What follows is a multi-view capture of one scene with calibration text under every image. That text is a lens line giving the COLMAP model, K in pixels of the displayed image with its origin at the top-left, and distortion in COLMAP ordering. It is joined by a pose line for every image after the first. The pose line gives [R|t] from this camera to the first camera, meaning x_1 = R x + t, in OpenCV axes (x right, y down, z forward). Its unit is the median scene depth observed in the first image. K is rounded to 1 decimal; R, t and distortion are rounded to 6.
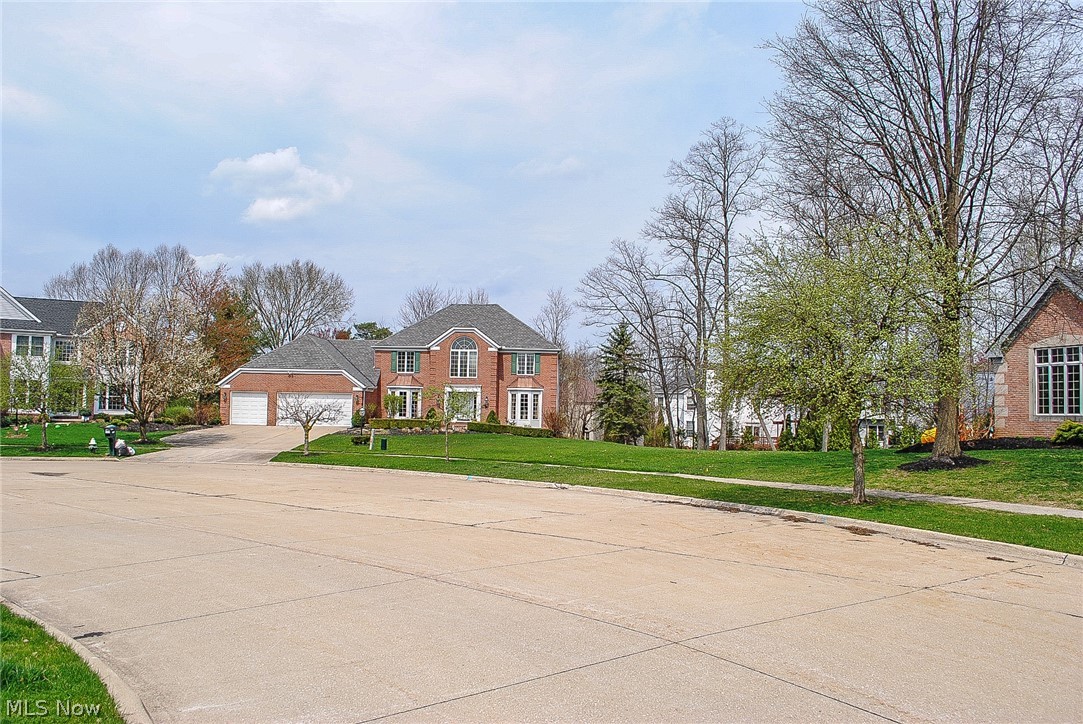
lens RADIAL K [[867.5, 0, 541.4], [0, 867.5, 359.7], [0, 0, 1]] dist [-0.072322, 0.025197]
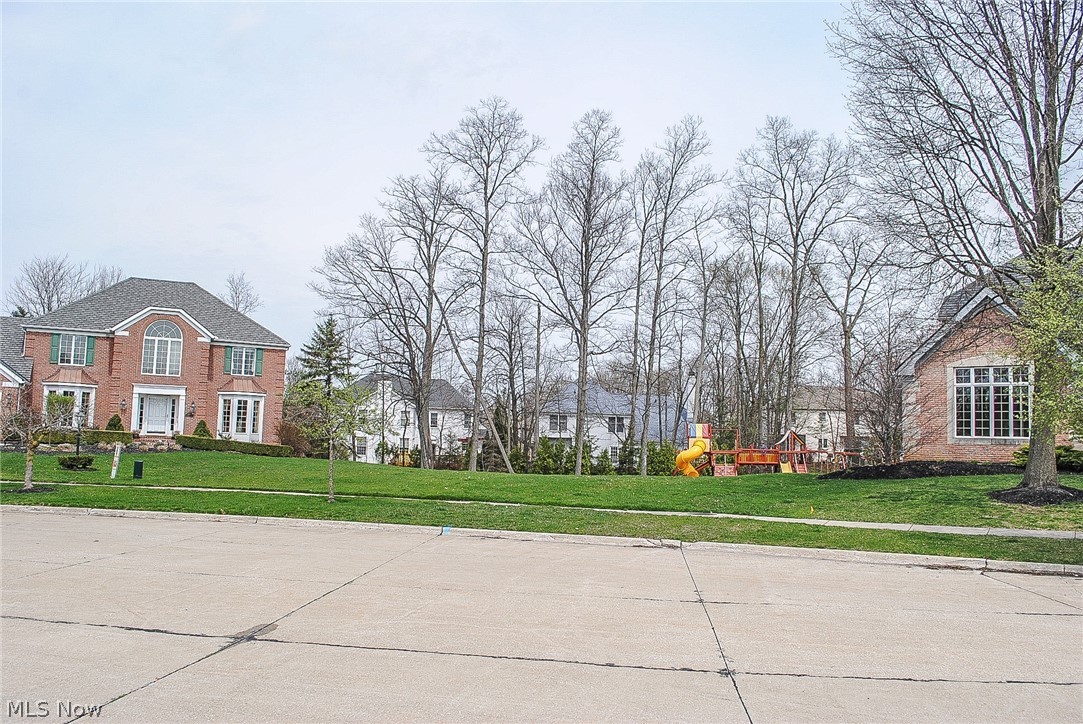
lens RADIAL K [[867.5, 0, 539.8], [0, 867.5, 361.6], [0, 0, 1]] dist [-0.072322, 0.025197]
pose [[0.882605, 0.051901, 0.467242, -0.146164], [-0.044580, 0.998648, -0.026720, 0.014092], [-0.467997, 0.002754, 0.883726, 0.197479]]
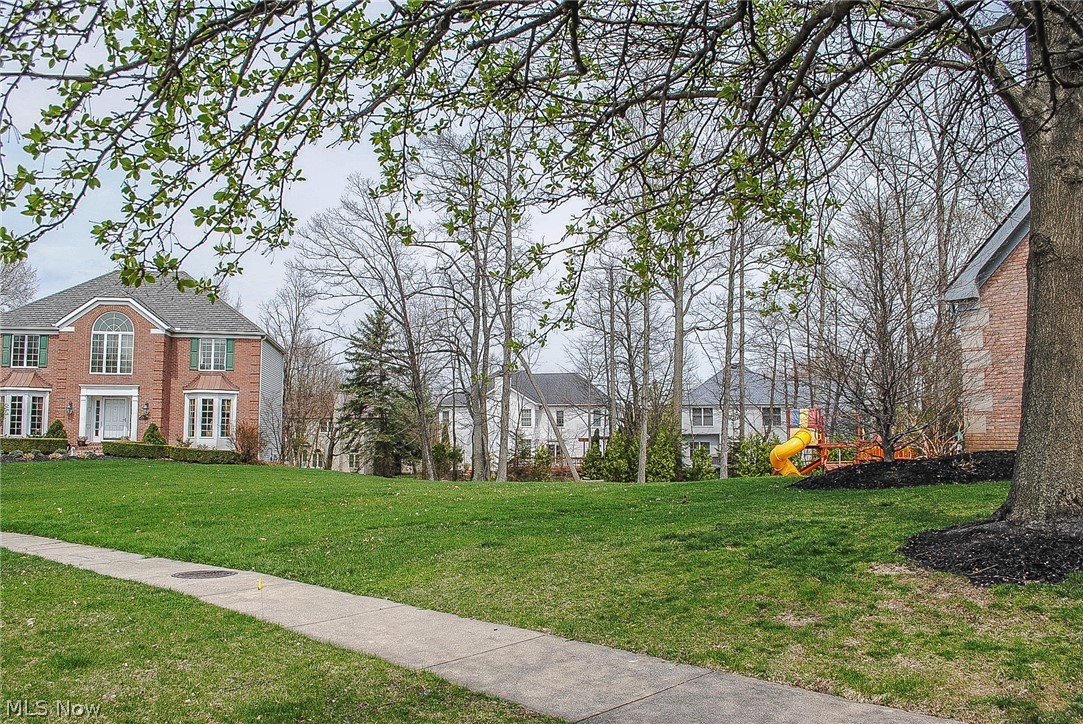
lens RADIAL K [[867.5, 0, 541.4], [0, 867.5, 359.5], [0, 0, 1]] dist [-0.072322, 0.025197]
pose [[0.978686, 0.004407, 0.205313, 0.095889], [0.000943, 0.999663, -0.025953, 0.026638], [-0.205358, 0.025594, 0.978352, 0.300051]]
